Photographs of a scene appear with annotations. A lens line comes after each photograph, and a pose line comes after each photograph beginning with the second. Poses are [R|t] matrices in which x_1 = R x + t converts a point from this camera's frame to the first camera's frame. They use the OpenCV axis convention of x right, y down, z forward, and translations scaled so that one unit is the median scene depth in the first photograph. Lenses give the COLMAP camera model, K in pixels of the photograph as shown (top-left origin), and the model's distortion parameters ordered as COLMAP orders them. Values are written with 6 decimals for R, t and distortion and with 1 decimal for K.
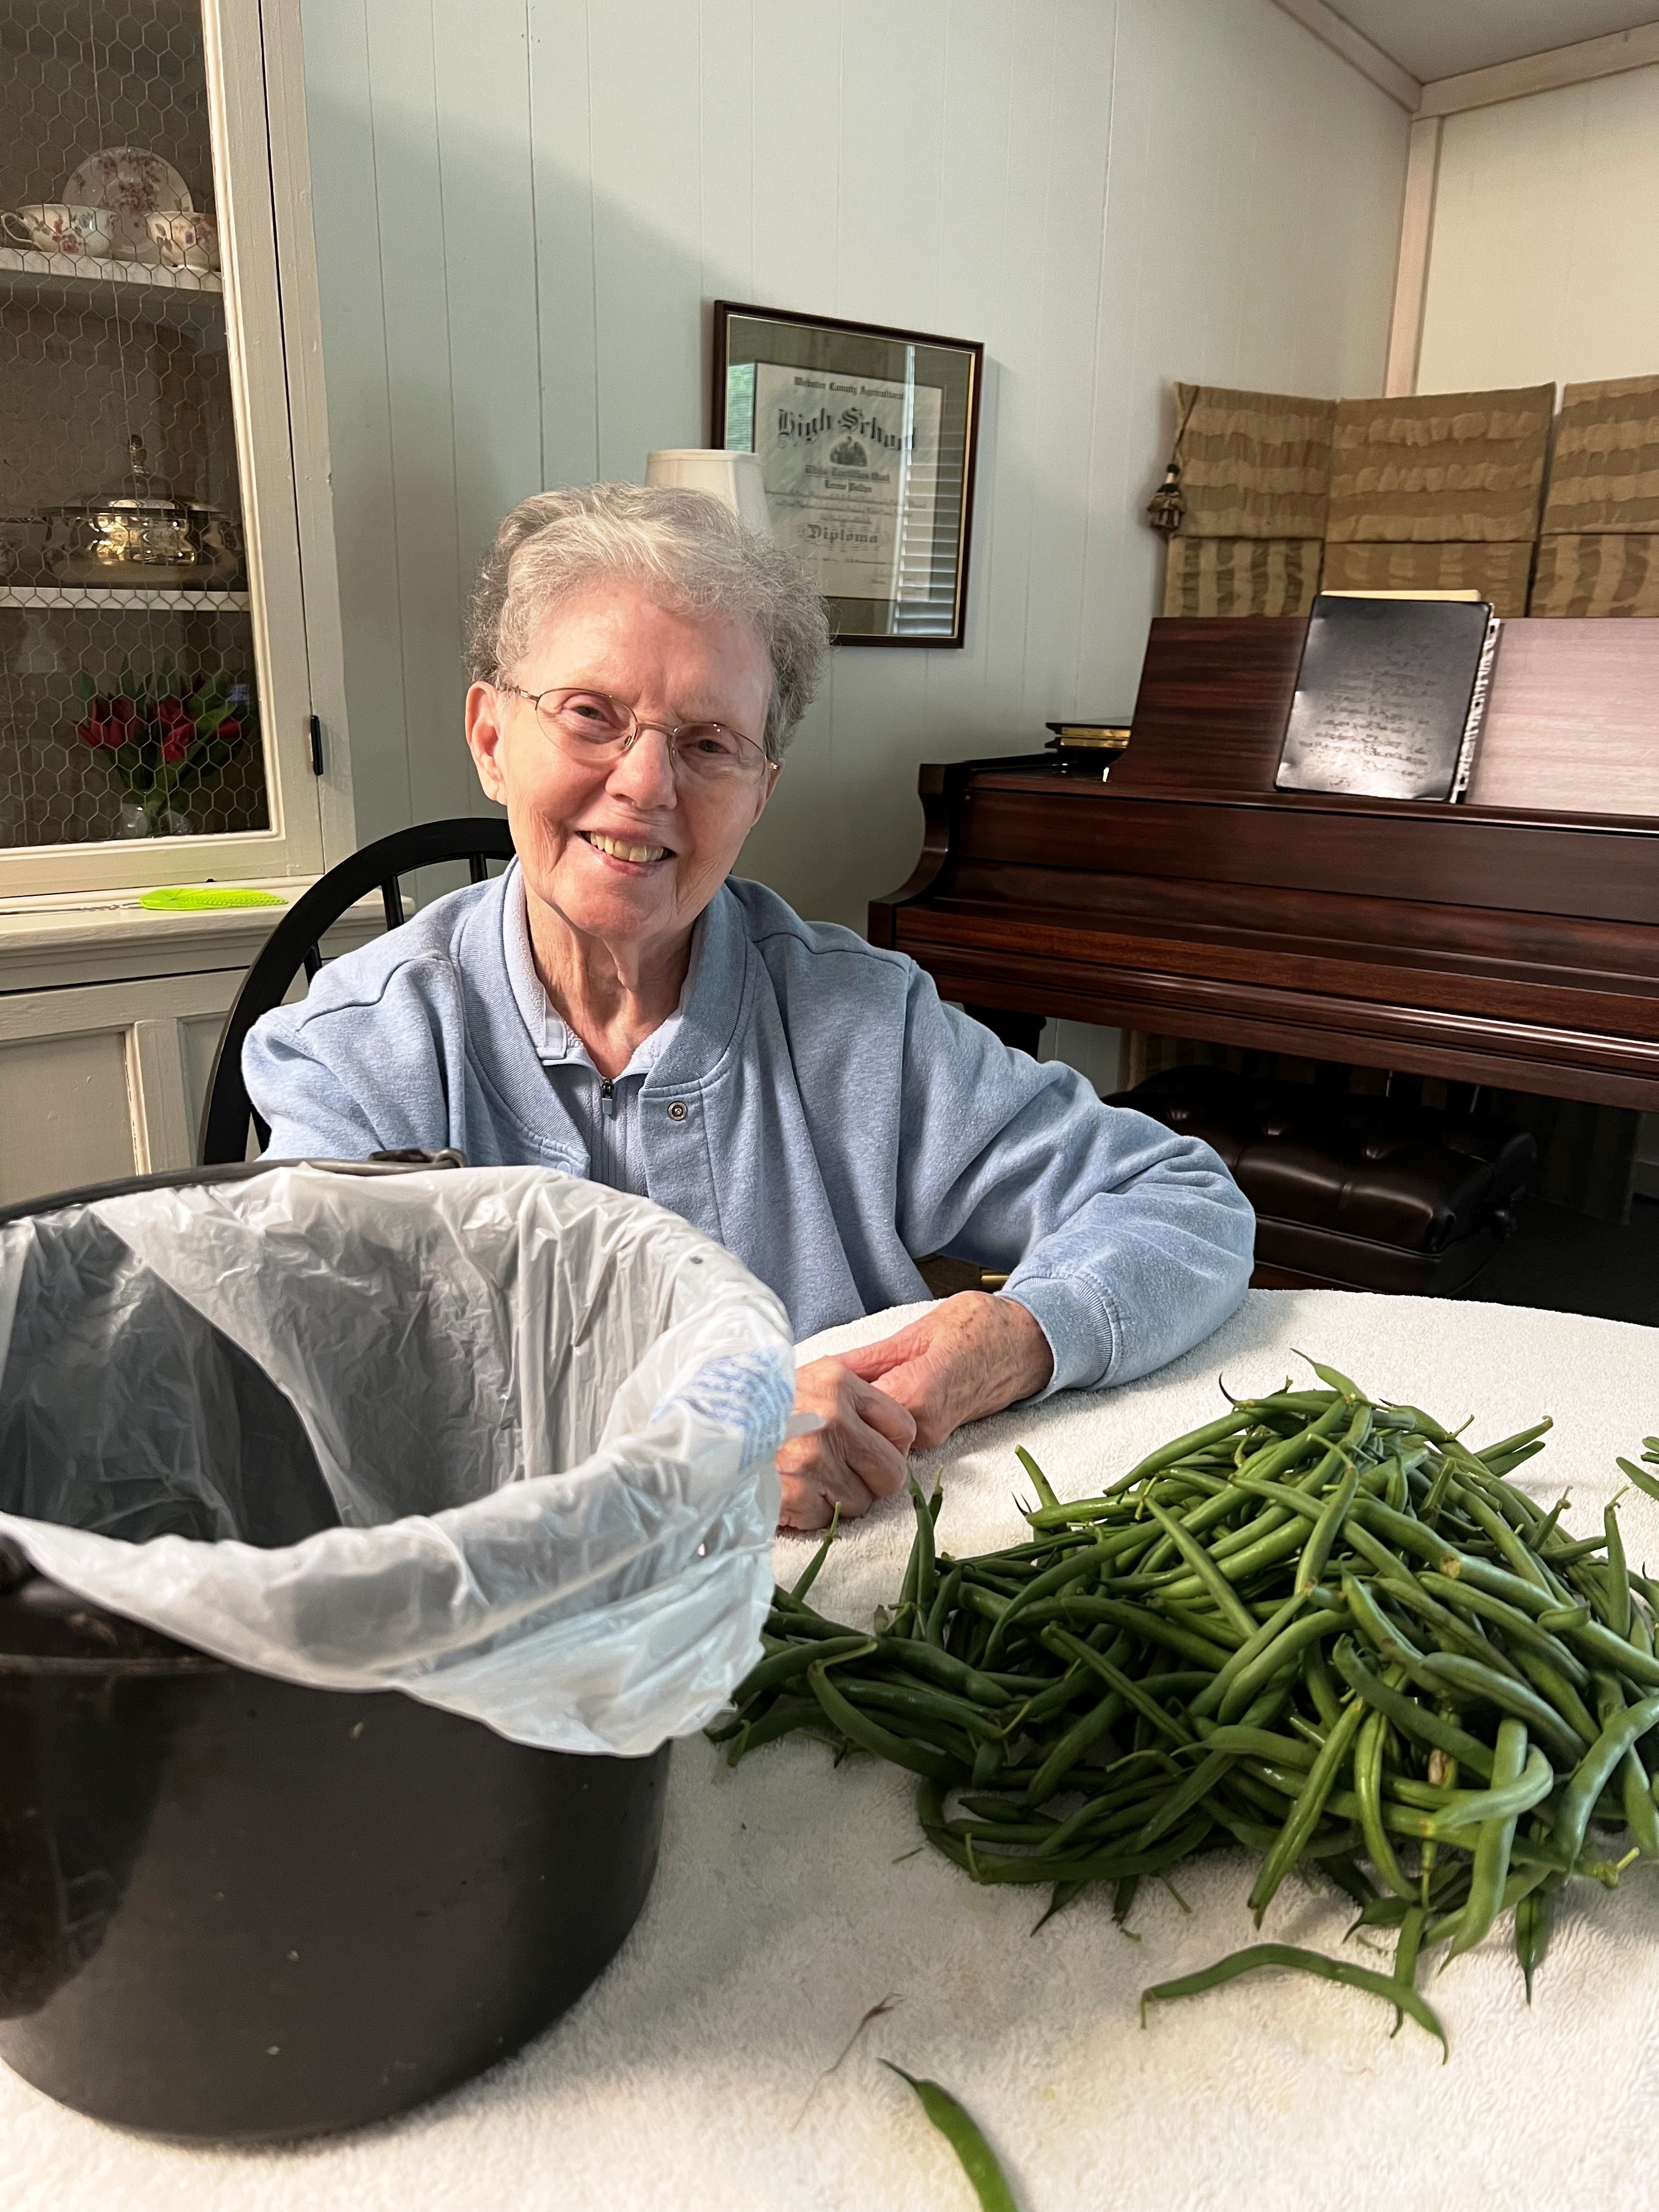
lens RADIAL K [[1717.4, 0, 829.5], [0, 1717.4, 1106.0], [0, 0, 1]] dist [0.117827, -0.137789]
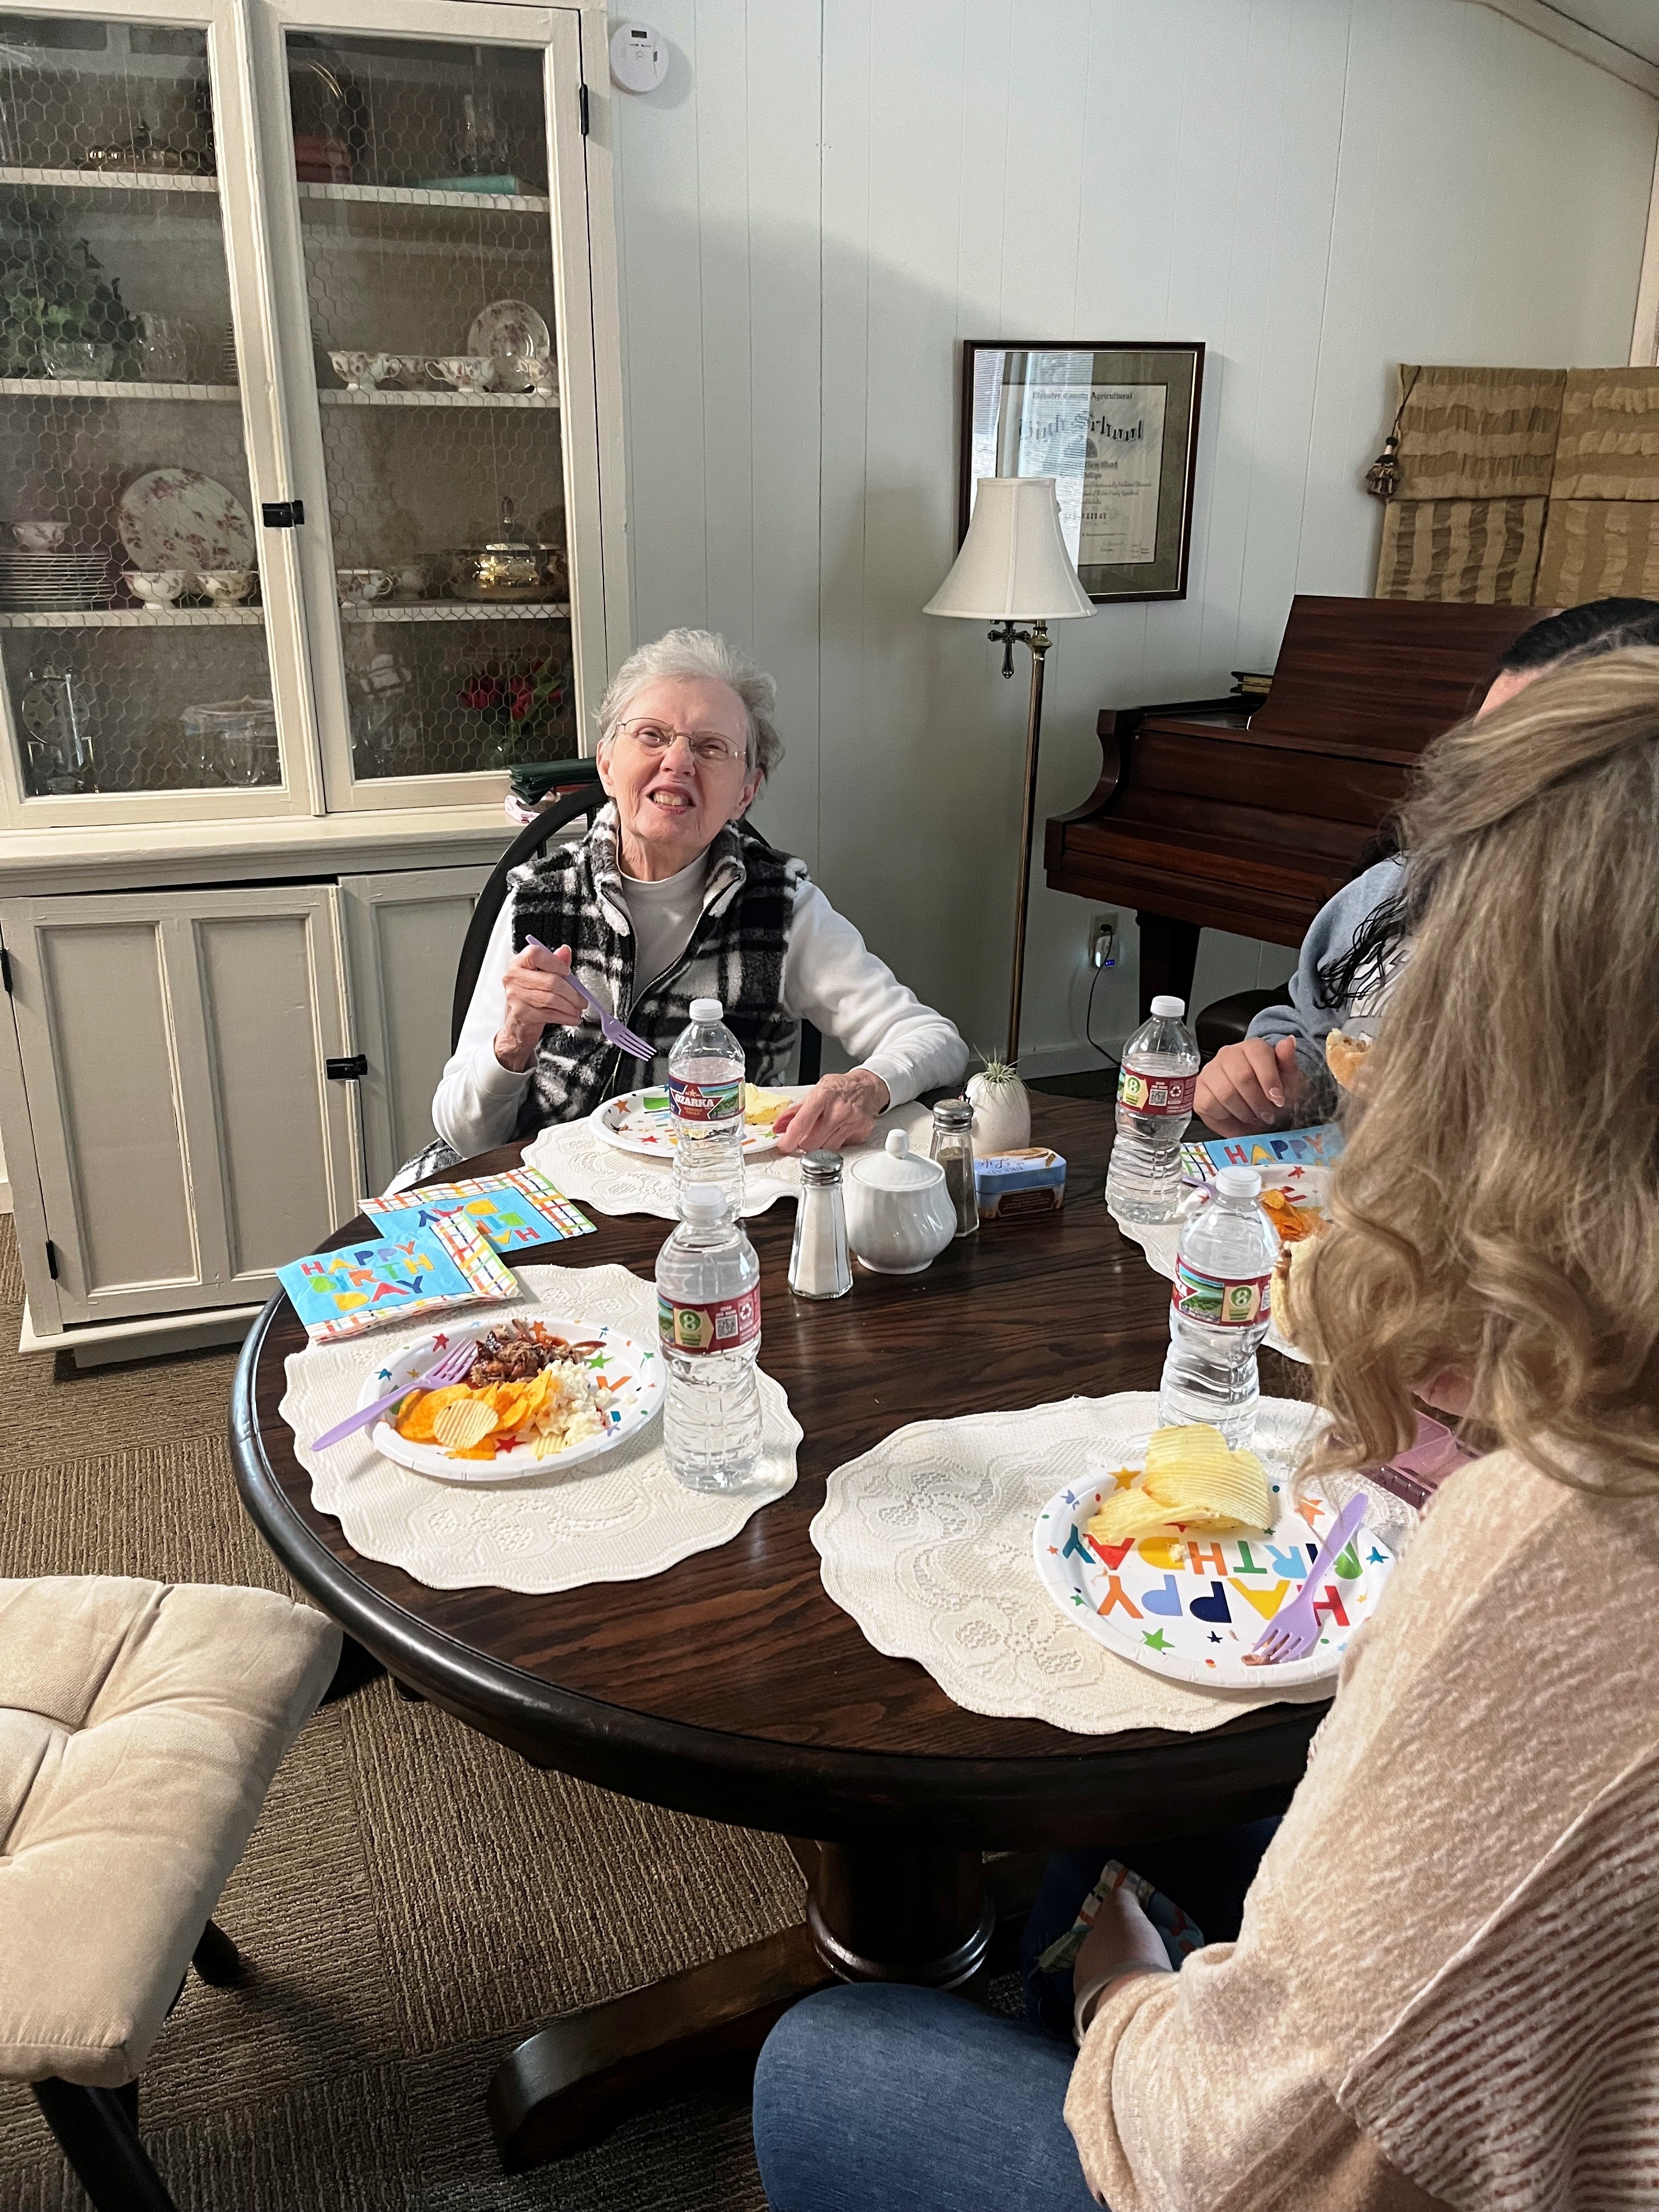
lens RADIAL K [[1684.0, 0, 829.5], [0, 1684.0, 1106.0], [0, 0, 1]] dist [0.098748, -0.111995]
pose [[0.973293, 0.066360, -0.219766, 0.112810], [-0.053298, 0.996471, 0.064848, 0.014339], [0.223294, -0.051403, 0.973395, -0.190963]]
